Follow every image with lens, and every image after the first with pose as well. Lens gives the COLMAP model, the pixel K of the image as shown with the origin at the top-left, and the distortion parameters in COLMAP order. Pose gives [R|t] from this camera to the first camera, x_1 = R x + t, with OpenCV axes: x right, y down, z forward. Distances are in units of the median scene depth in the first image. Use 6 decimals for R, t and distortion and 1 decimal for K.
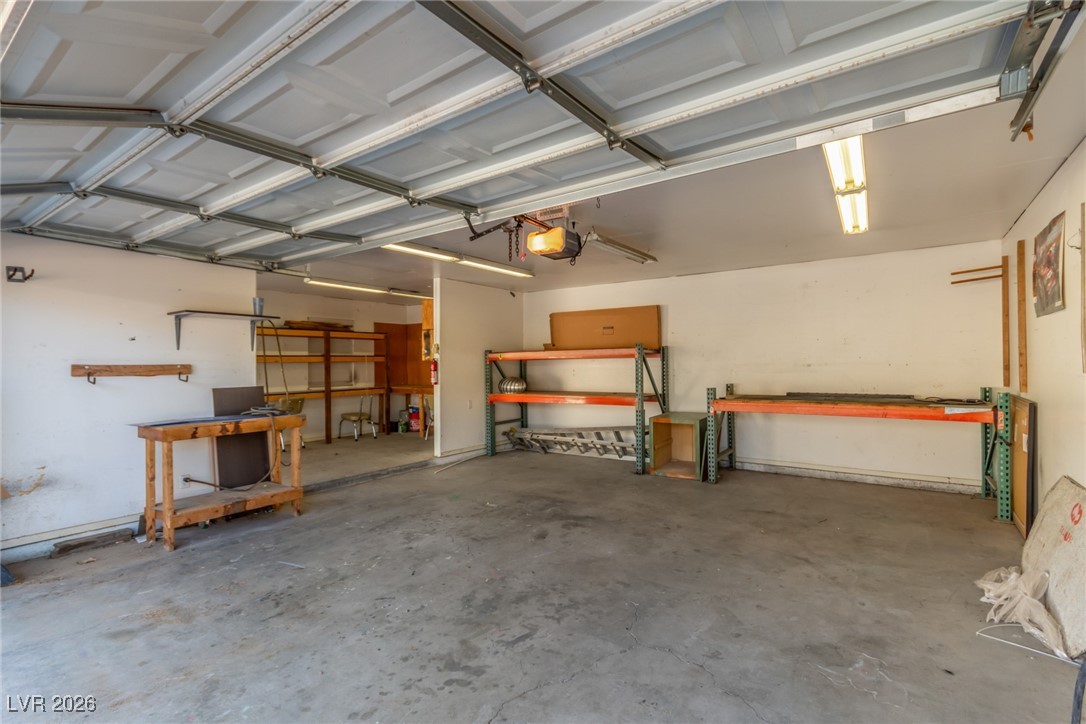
lens RADIAL K [[505.1, 0, 547.3], [0, 505.1, 364.1], [0, 0, 1]] dist [-0.002441, -0.000193]
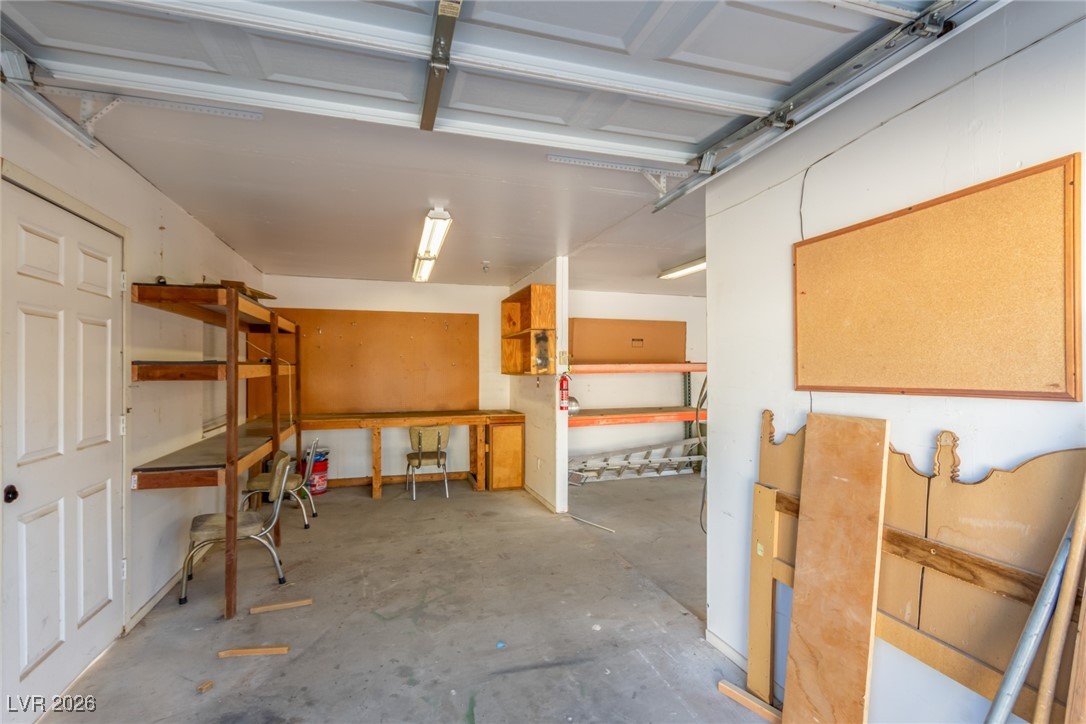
lens RADIAL K [[505.1, 0, 543.2], [0, 505.1, 367.4], [0, 0, 1]] dist [-0.002441, -0.000193]
pose [[0.614631, 0.013130, 0.788706, -0.761005], [-0.013558, 0.999890, -0.006080, -0.013094], [-0.788698, -0.006957, 0.614741, 0.581598]]
